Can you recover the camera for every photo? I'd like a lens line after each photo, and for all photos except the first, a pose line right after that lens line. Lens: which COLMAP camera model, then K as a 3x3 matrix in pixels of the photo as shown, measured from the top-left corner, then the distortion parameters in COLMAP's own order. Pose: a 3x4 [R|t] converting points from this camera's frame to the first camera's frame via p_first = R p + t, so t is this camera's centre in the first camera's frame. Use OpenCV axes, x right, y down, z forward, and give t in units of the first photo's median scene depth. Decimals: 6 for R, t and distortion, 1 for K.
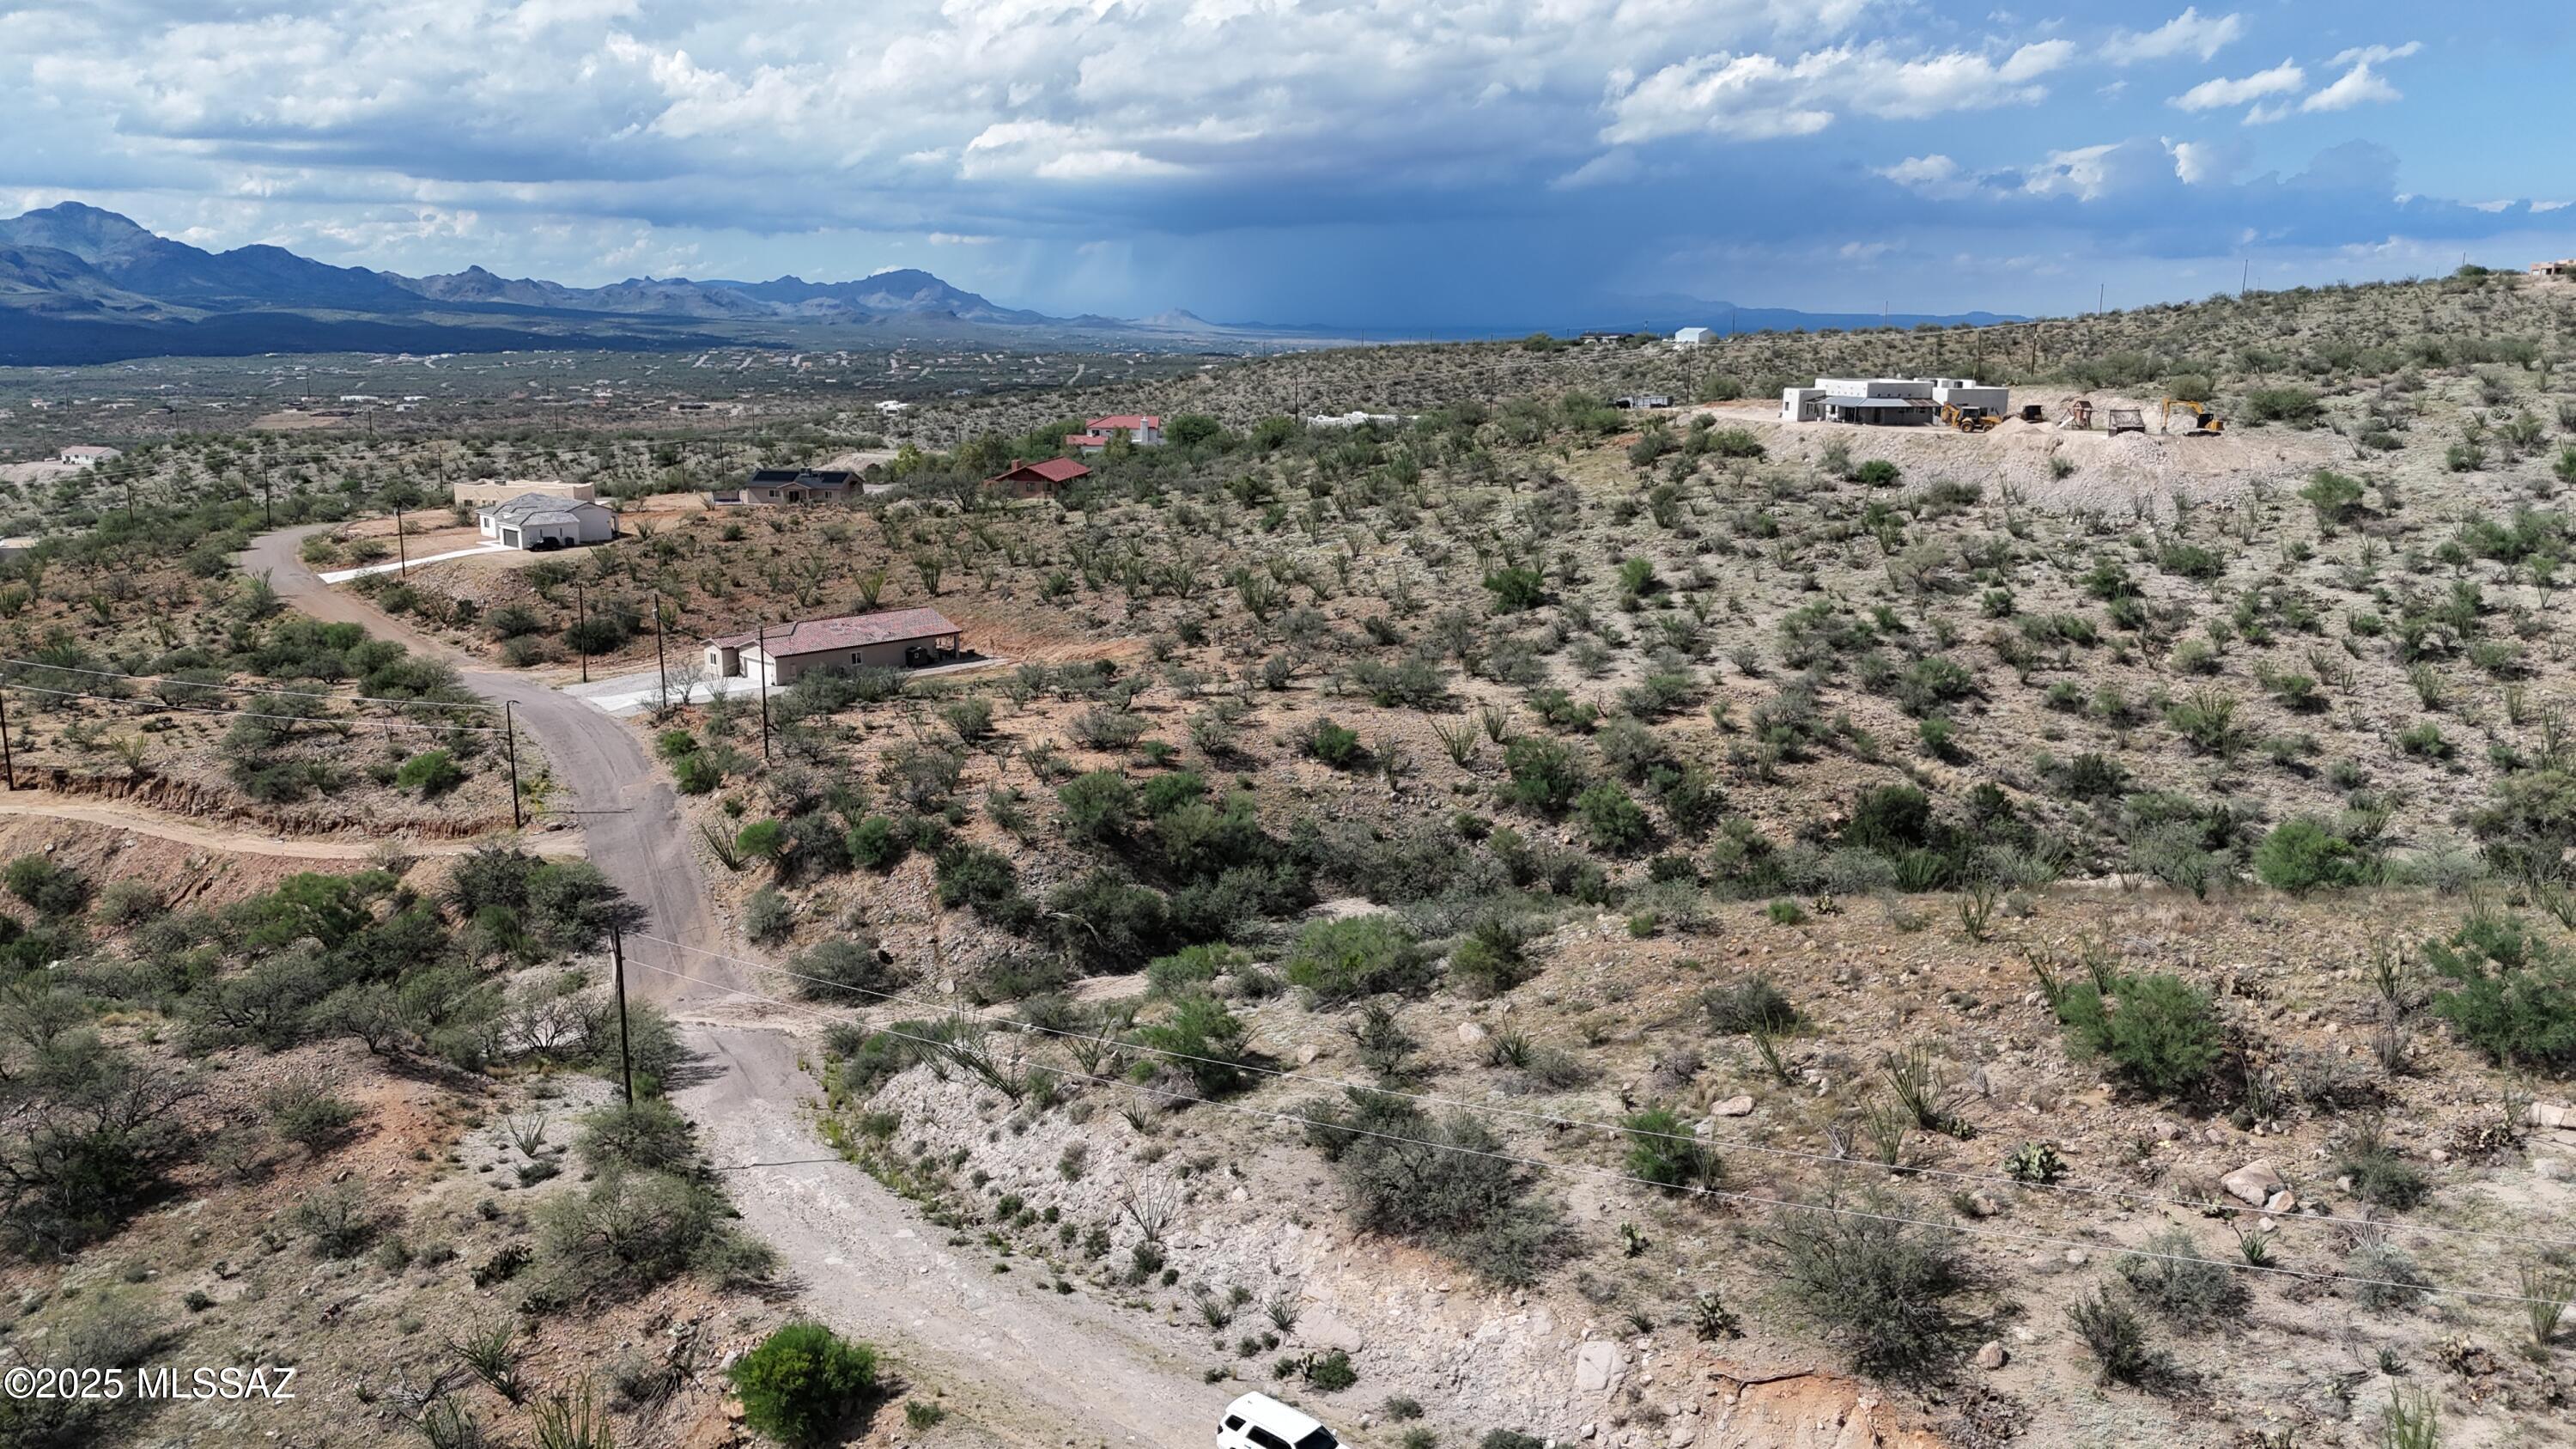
lens RADIAL K [[1891.7, 0, 1277.6], [0, 1891.7, 735.9], [0, 0, 1]] dist [0.074678, -0.070880]
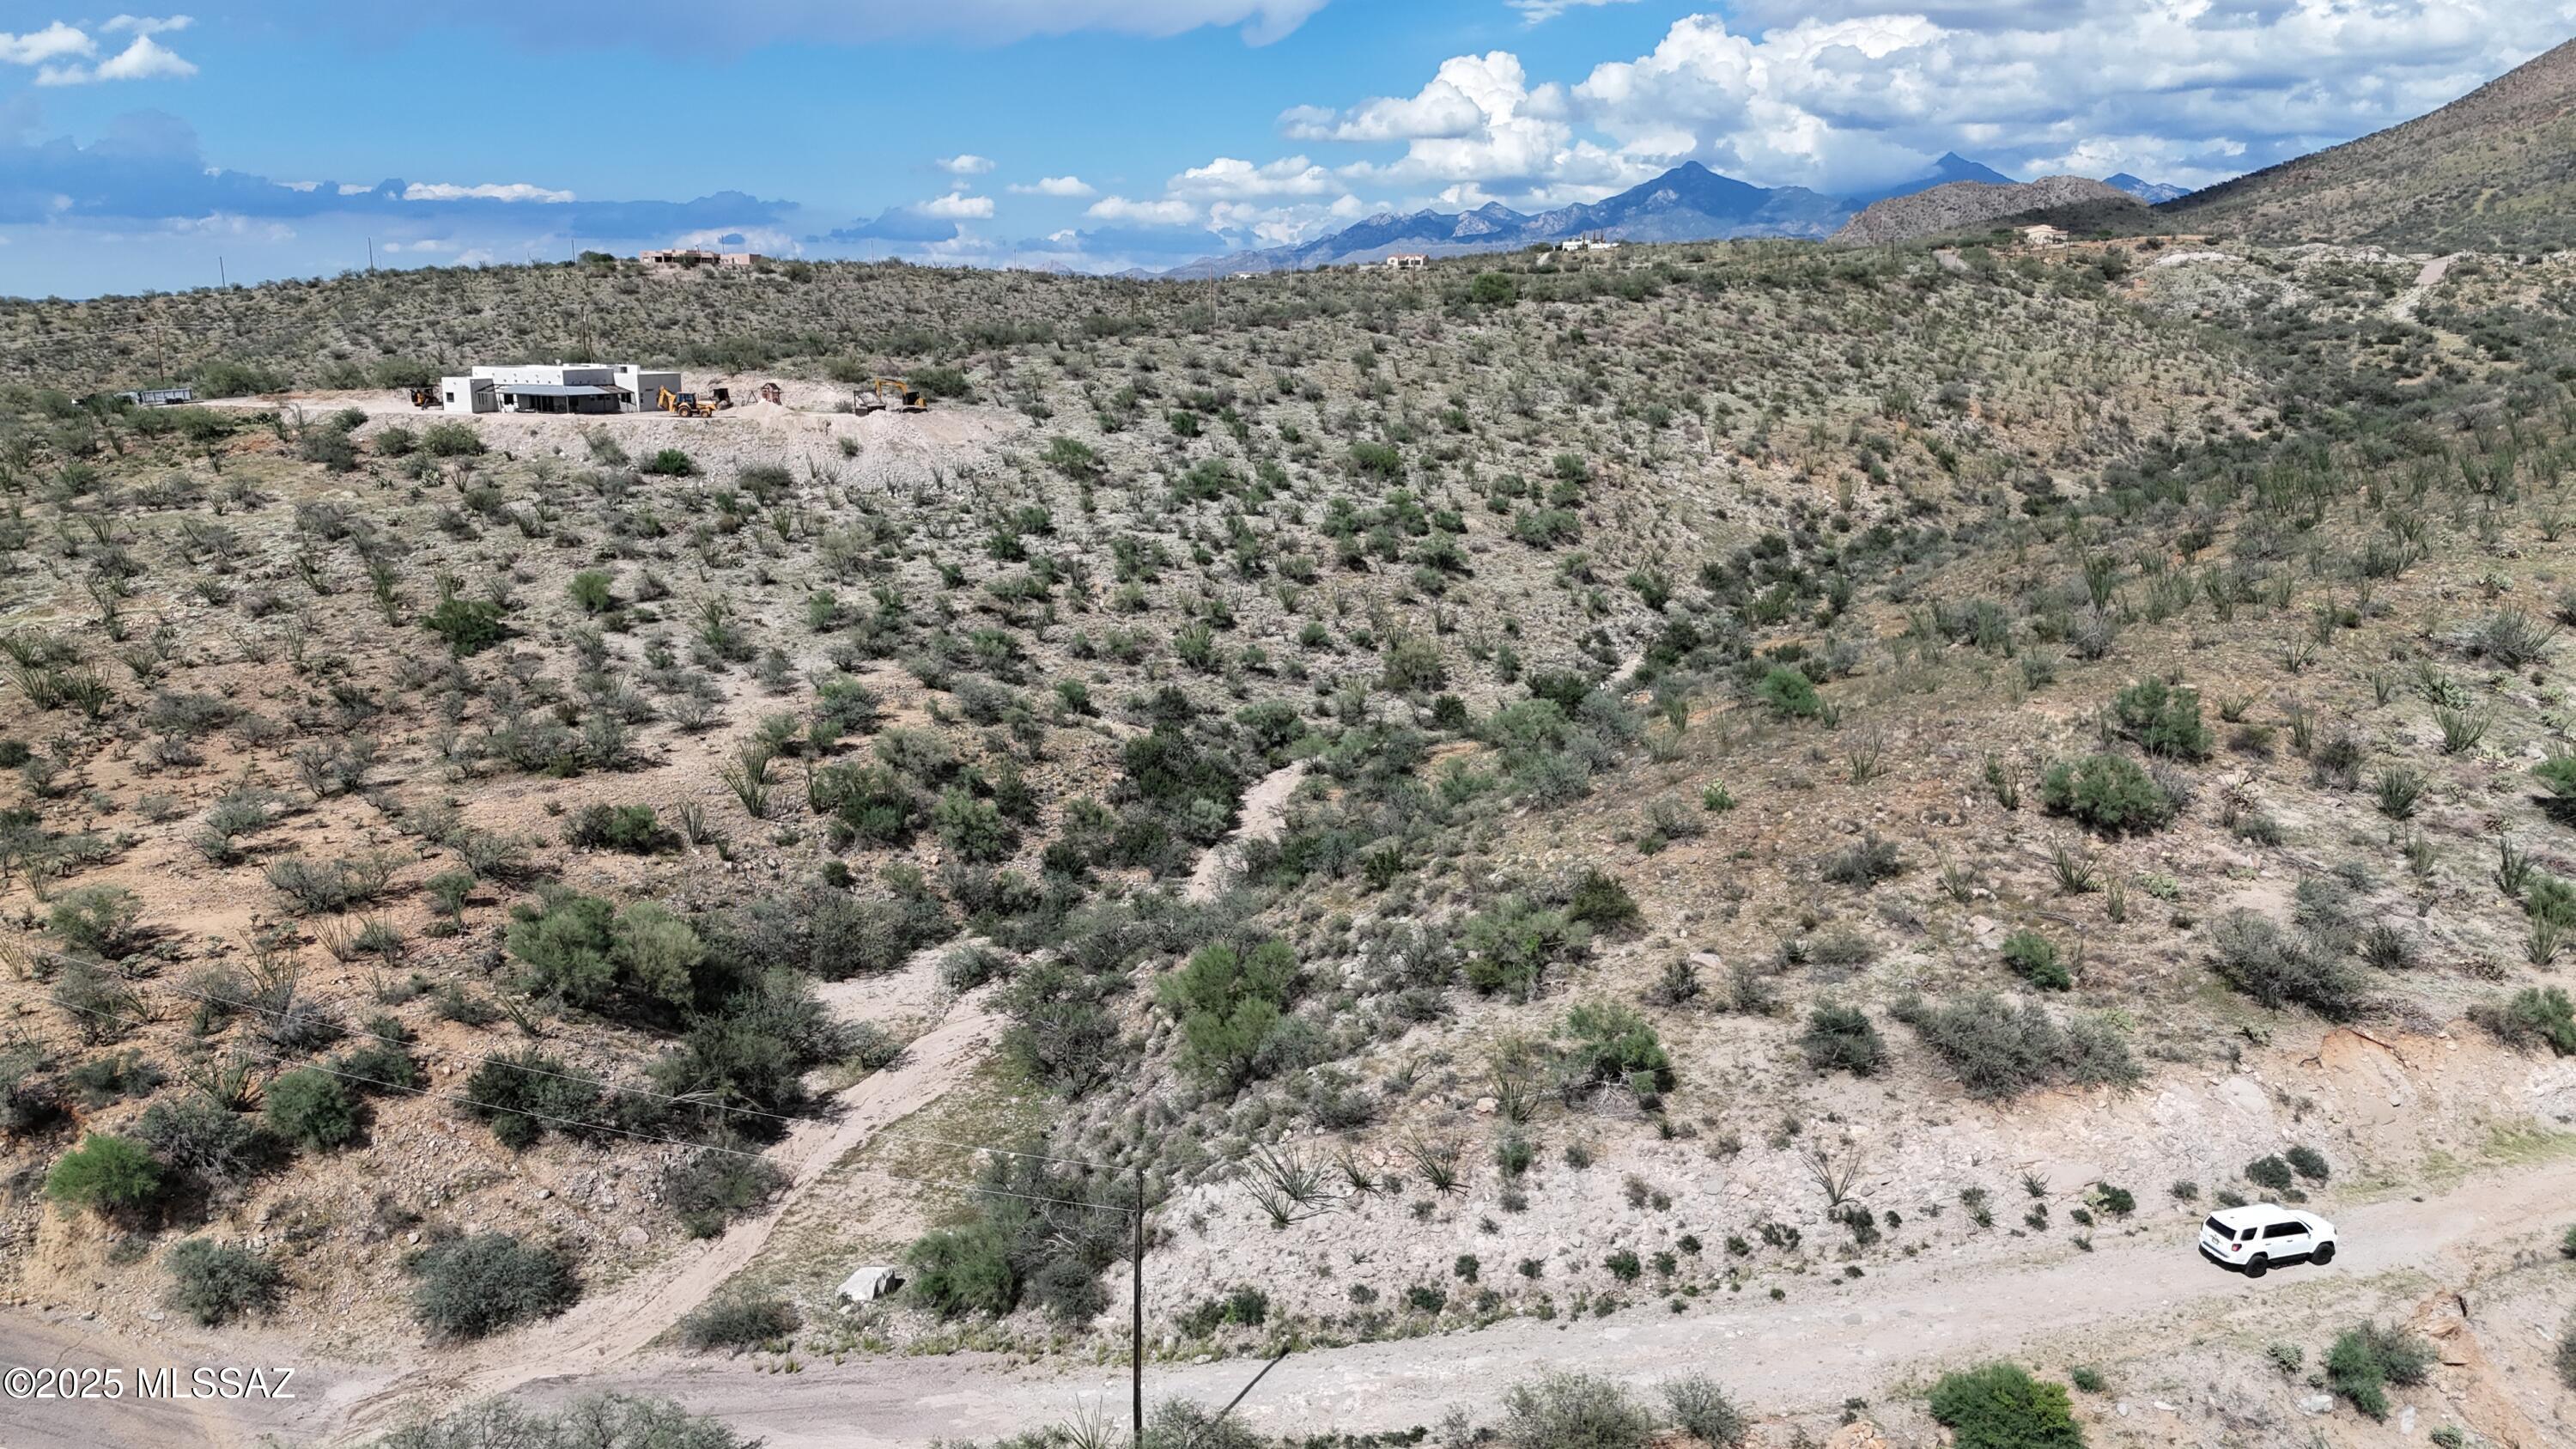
lens RADIAL K [[1891.7, 0, 1278.0], [0, 1891.7, 720.2], [0, 0, 1]] dist [0.074678, -0.070880]
pose [[0.536641, -0.182982, 0.823732, -0.313840], [0.178460, 0.978734, 0.101152, -0.046958], [-0.824724, 0.092721, 0.557883, 0.191075]]
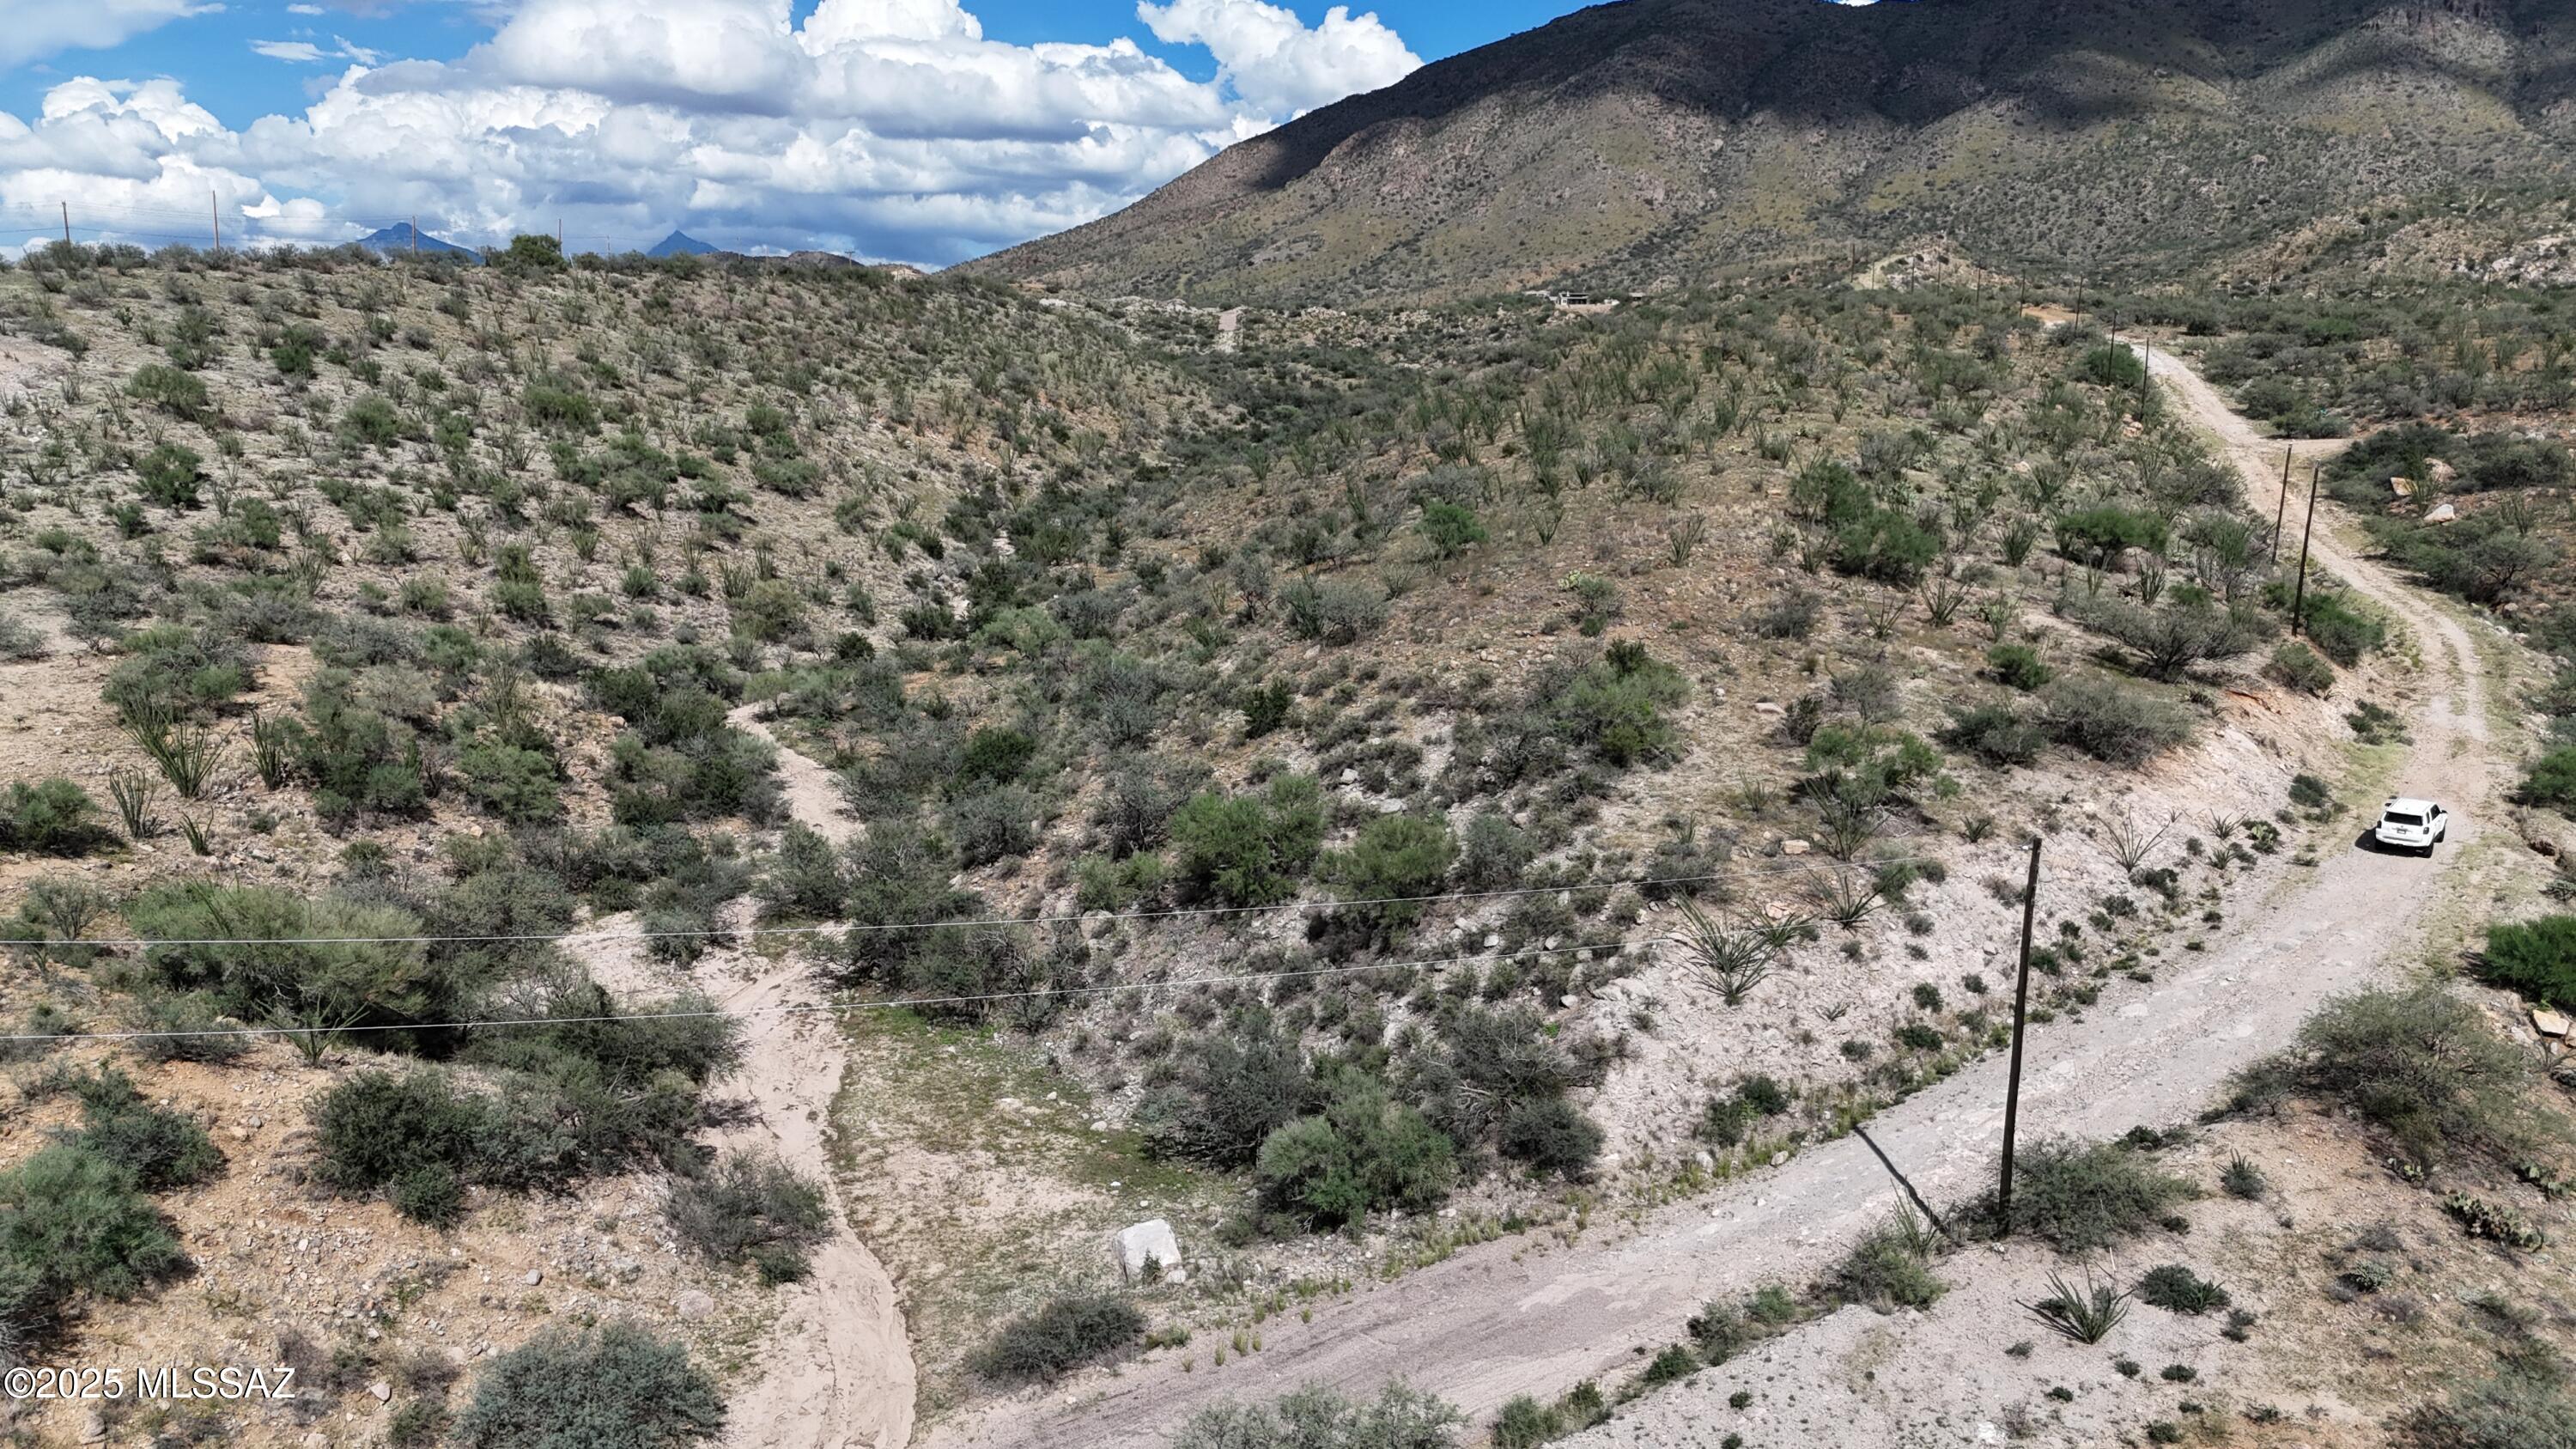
lens RADIAL K [[1891.7, 0, 1281.9], [0, 1891.7, 732.9], [0, 0, 1]] dist [0.074678, -0.070880]
pose [[-0.061393, -0.182996, 0.981195, -0.312648], [0.203312, 0.960146, 0.191791, -0.029931], [-0.977187, 0.211263, -0.021741, 0.435267]]
